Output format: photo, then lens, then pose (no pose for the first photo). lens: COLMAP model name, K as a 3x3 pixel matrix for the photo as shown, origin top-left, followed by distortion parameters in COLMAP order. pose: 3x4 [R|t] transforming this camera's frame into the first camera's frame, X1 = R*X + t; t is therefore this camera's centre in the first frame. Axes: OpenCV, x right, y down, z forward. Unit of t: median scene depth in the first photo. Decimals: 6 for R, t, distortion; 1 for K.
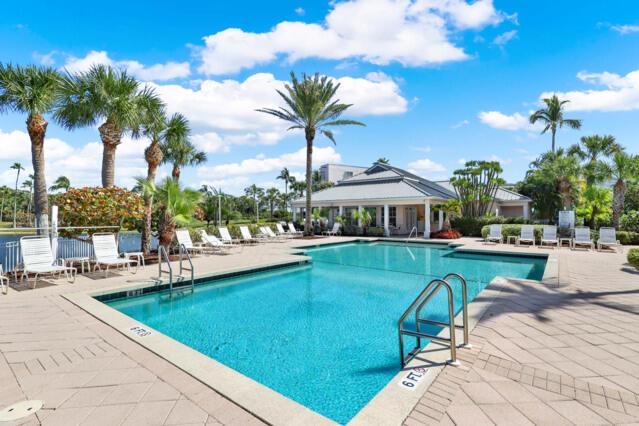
lens RADIAL K [[291.2, 0, 319.5], [0, 291.2, 213.0], [0, 0, 1]] dist [0.000147, 0.000415]
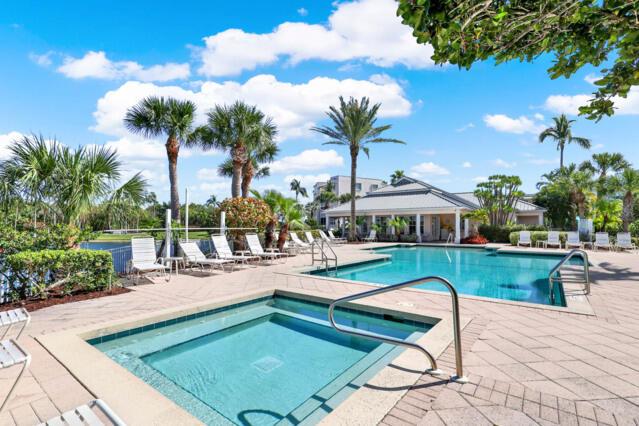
lens RADIAL K [[305.1, 0, 322.3], [0, 305.1, 214.3], [0, 0, 1]] dist [-0.004237, -0.000659]
pose [[0.999945, 0.008715, 0.005799, -0.125942], [-0.008604, 0.999785, -0.018887, -0.001929], [-0.005963, 0.018836, 0.999805, -0.137566]]
